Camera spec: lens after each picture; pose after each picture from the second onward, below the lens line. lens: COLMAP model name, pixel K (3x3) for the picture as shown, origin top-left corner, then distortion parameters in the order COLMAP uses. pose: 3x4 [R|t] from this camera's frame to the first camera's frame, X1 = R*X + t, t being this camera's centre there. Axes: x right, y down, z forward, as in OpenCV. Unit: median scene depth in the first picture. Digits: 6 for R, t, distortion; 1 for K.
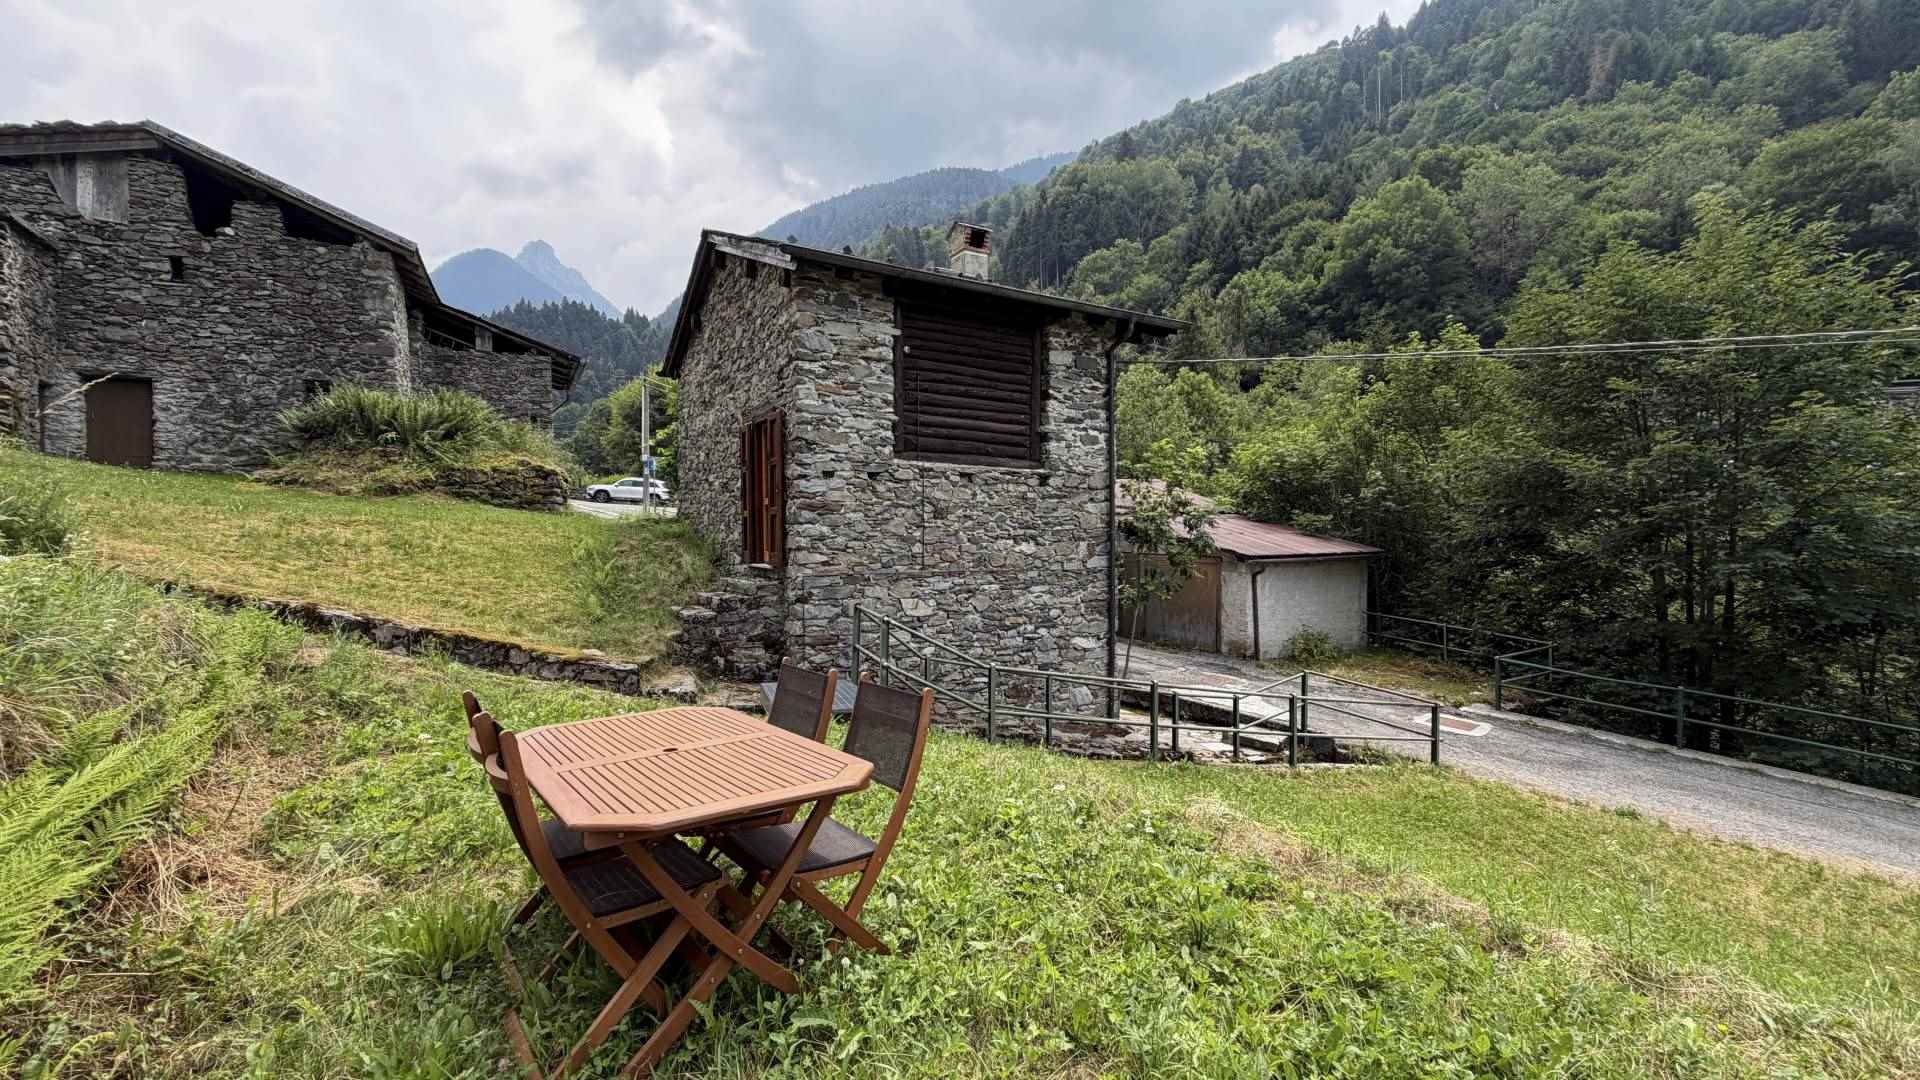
lens RADIAL K [[764.5, 0, 952.5], [0, 764.5, 544.0], [0, 0, 1]] dist [-0.000784, 0.001358]
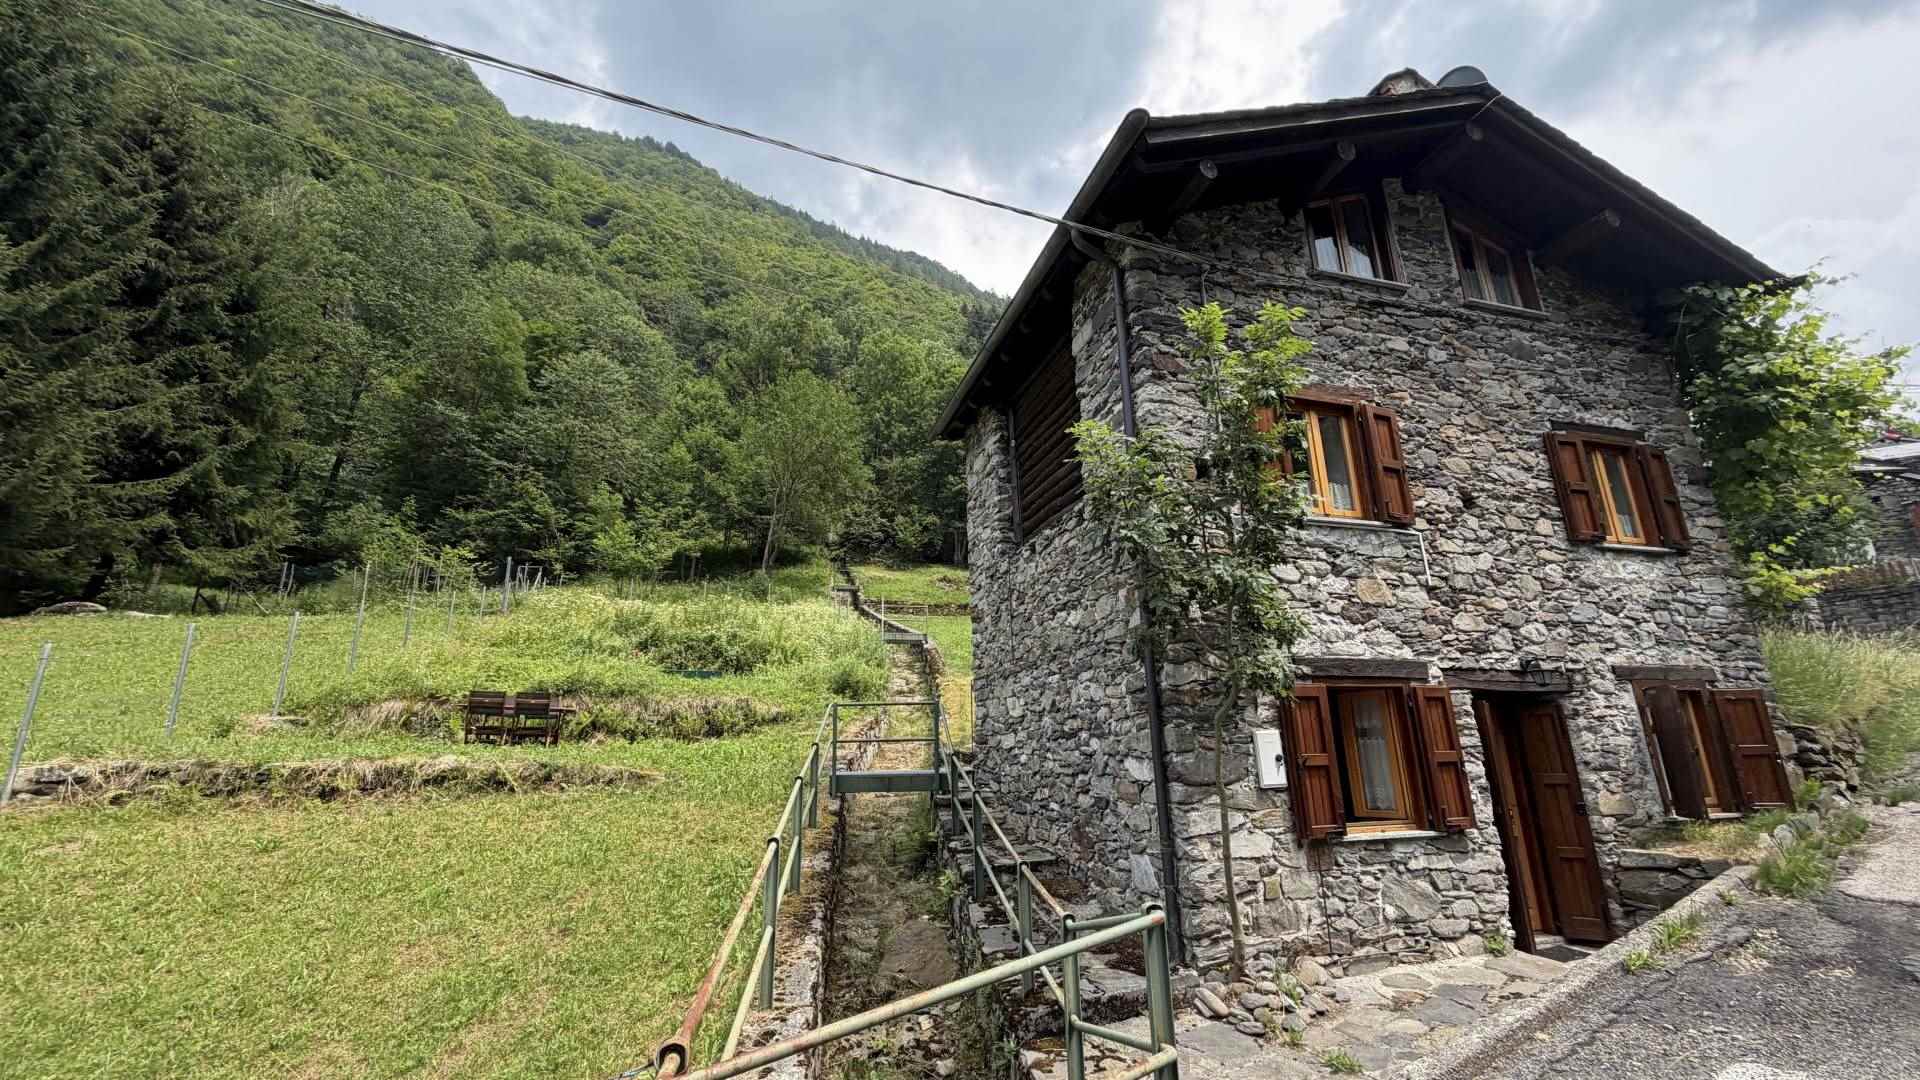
lens RADIAL K [[764.5, 0, 956.0], [0, 764.5, 542.8], [0, 0, 1]] dist [-0.000784, 0.001358]
pose [[-0.238168, -0.254520, -0.937281, 0.776693], [0.001933, 0.964925, -0.262519, 0.119408], [0.971222, -0.064335, -0.229322, 1.037741]]
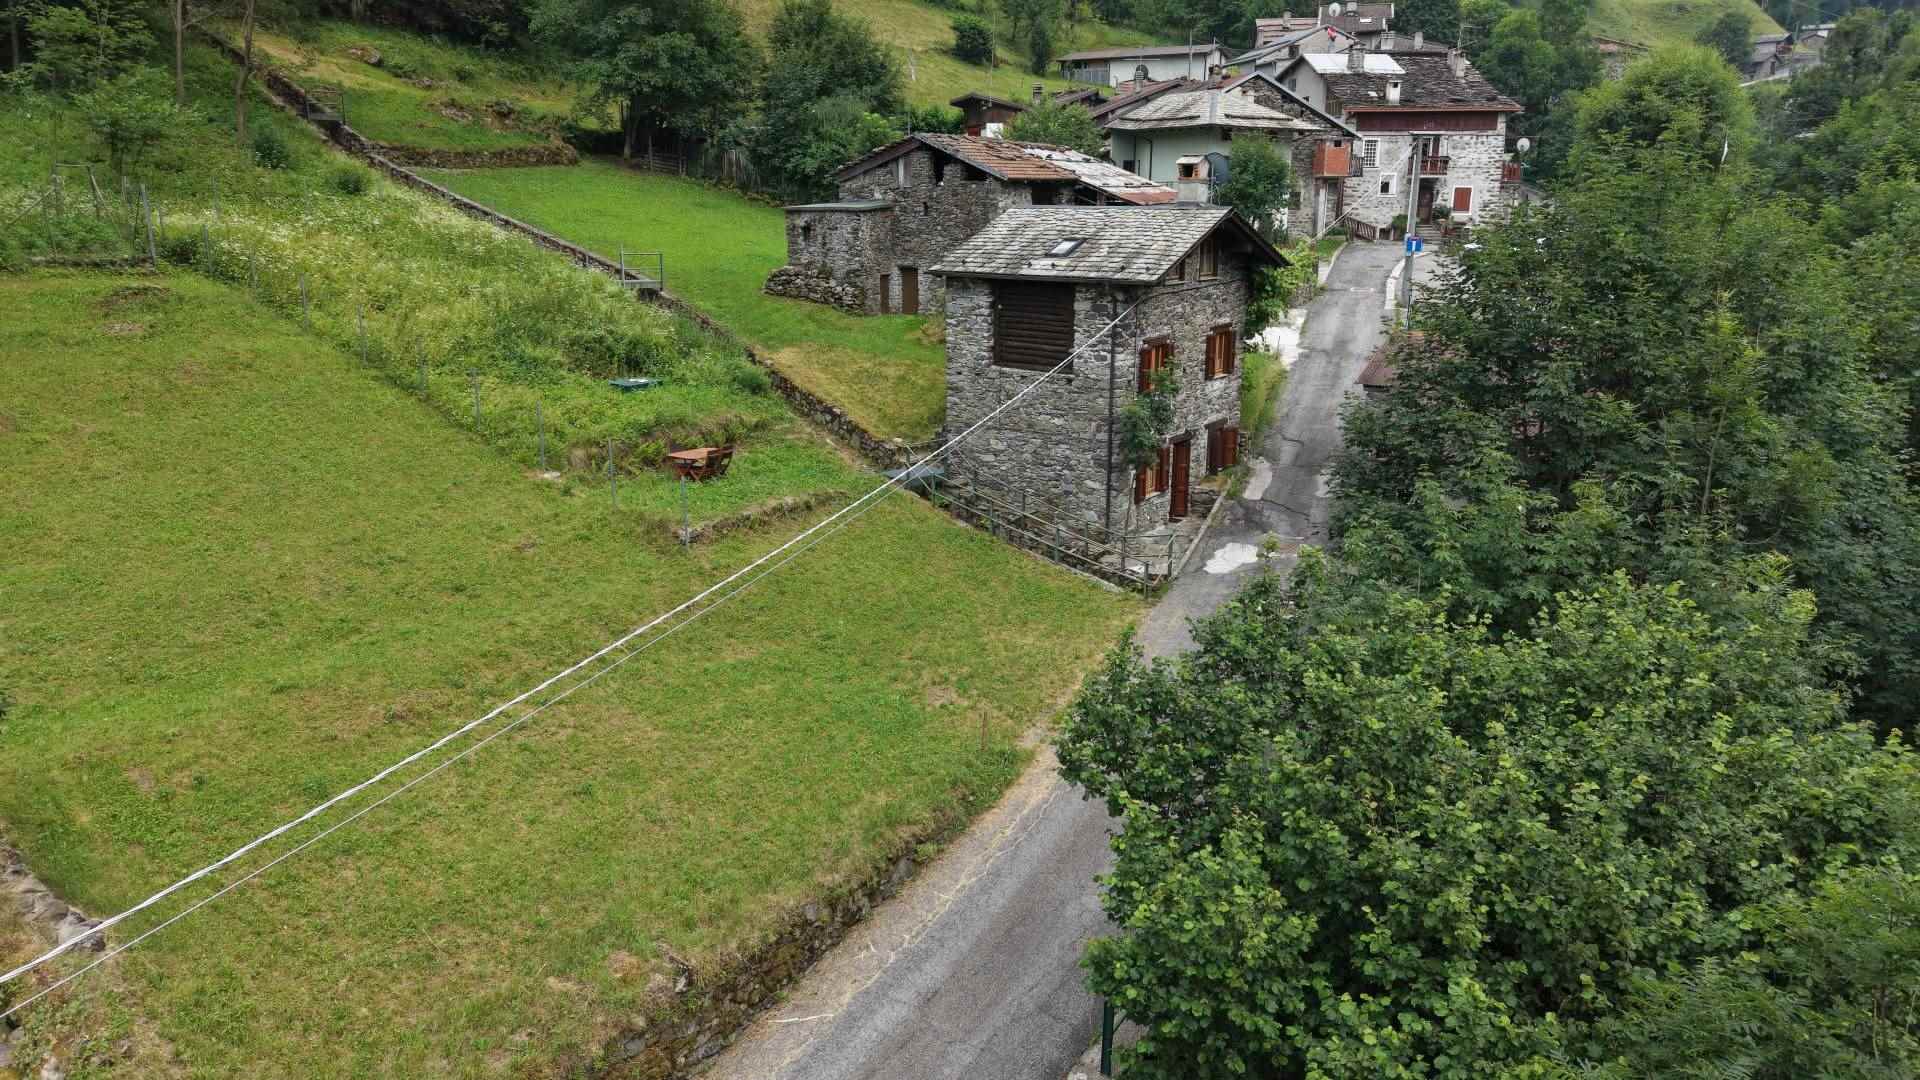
lens RADIAL K [[1278.2, 0, 947.8], [0, 1278.2, 560.0], [0, 0, 1]] dist [0.045955, -0.005202]
pose [[0.395428, 0.249300, -0.884017, 2.542017], [-0.013587, 0.963943, 0.265763, -0.441102], [0.918397, -0.093079, 0.384557, -0.341655]]
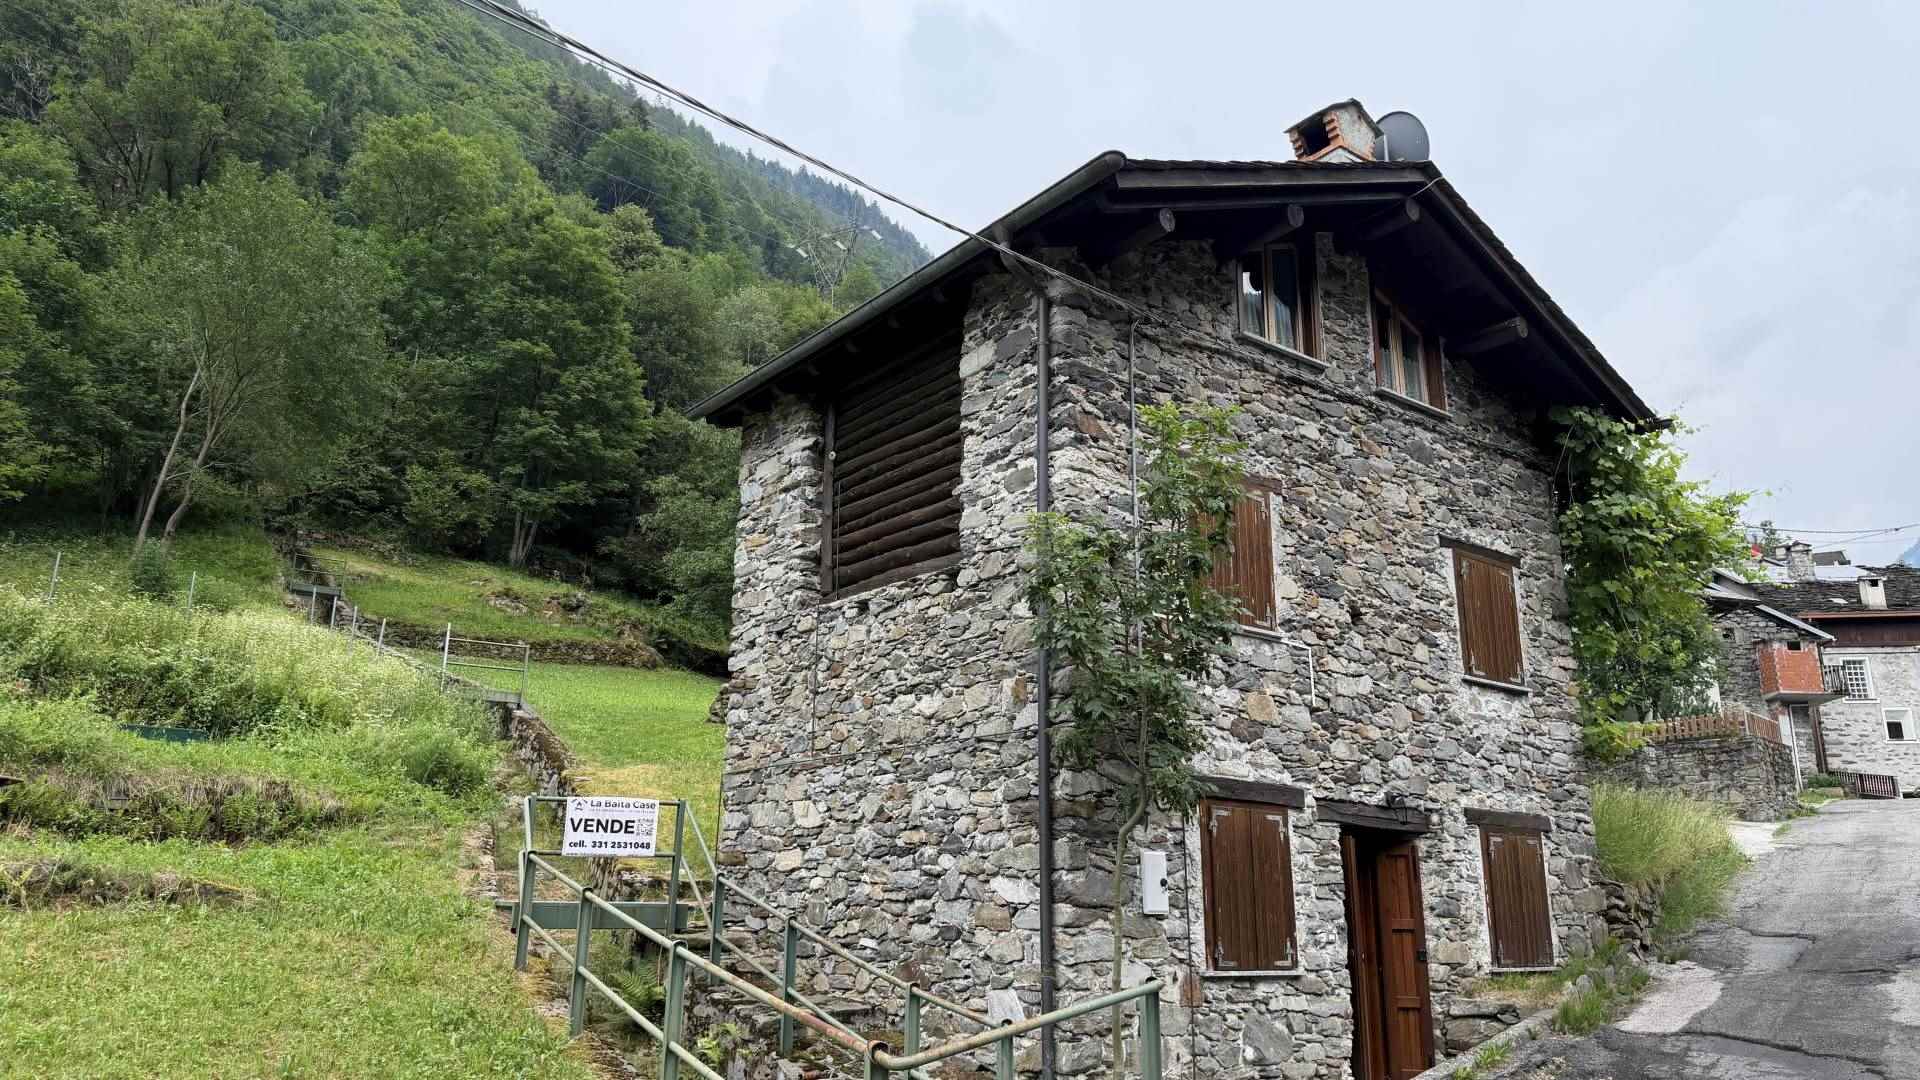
lens RADIAL K [[1337.7, 0, 960.4], [0, 1337.7, 550.8], [0, 0, 1]] dist [0.076599, -0.102458]
pose [[0.133082, -0.259103, -0.956637, 1.044161], [-0.030318, 0.963707, -0.265235, 0.152091], [0.990641, 0.064302, 0.120397, 0.879931]]
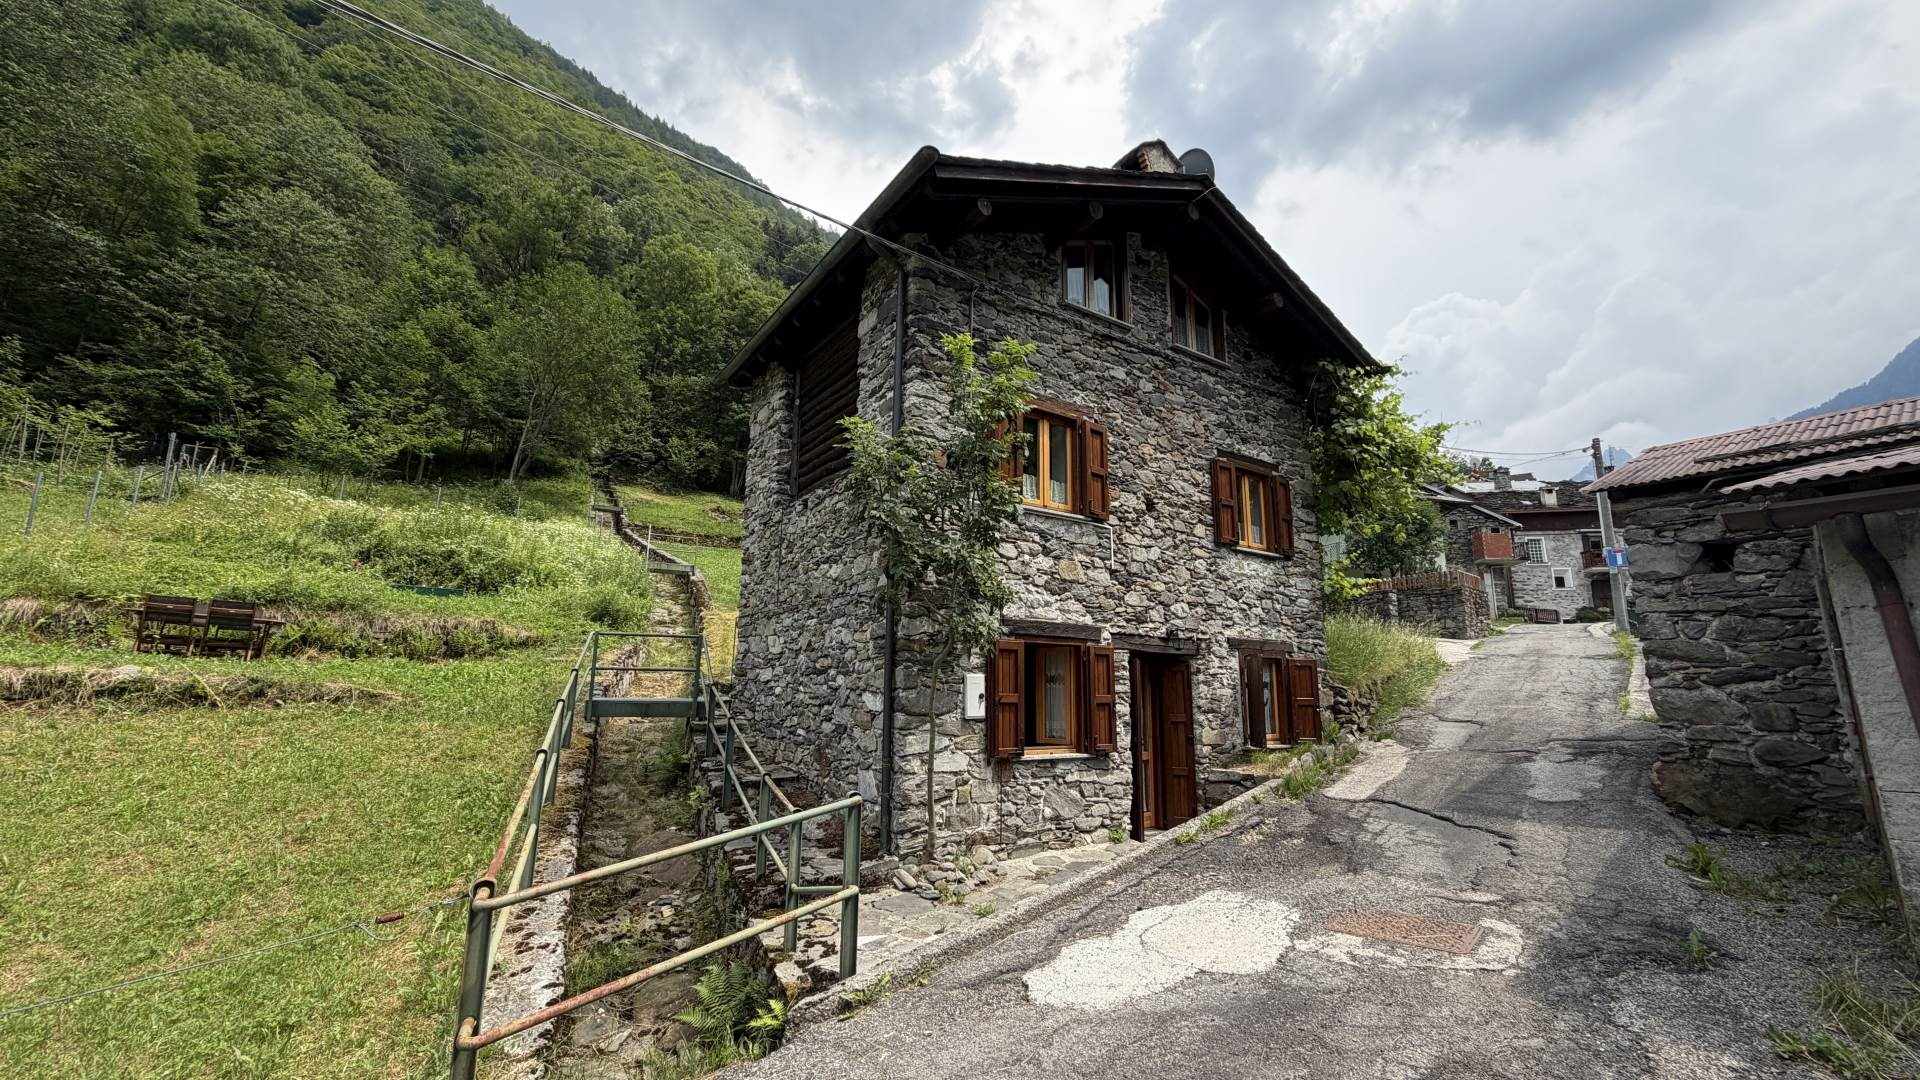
lens RADIAL K [[764.5, 0, 955.5], [0, 764.5, 542.7], [0, 0, 1]] dist [-0.000784, 0.001358]
pose [[0.061318, -0.187847, -0.980282, 0.871466], [-0.032942, 0.981215, -0.190086, 0.120884], [0.997575, 0.043949, 0.053978, 1.058853]]
